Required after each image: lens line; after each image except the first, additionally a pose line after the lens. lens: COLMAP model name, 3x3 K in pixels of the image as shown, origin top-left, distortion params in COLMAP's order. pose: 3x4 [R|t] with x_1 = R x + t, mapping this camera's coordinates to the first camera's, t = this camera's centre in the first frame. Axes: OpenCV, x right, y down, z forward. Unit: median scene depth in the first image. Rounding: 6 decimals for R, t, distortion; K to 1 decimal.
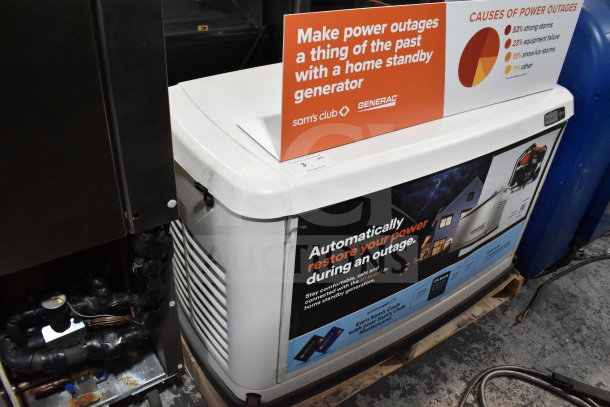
lens RADIAL K [[458.5, 0, 305.0], [0, 458.5, 203.5], [0, 0, 1]] dist [0.008495, 0.002531]
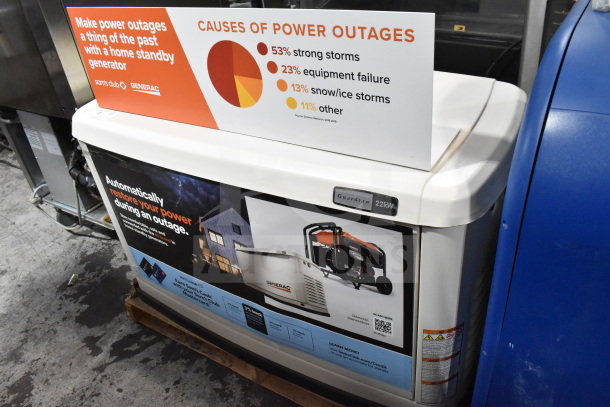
lens RADIAL K [[458.5, 0, 305.0], [0, 458.5, 203.5], [0, 0, 1]] dist [0.008495, 0.002531]
pose [[0.334407, 0.413504, -0.846869, 1.495005], [-0.399925, 0.875944, 0.269780, -0.464207], [0.853365, 0.248468, 0.458292, 0.920336]]
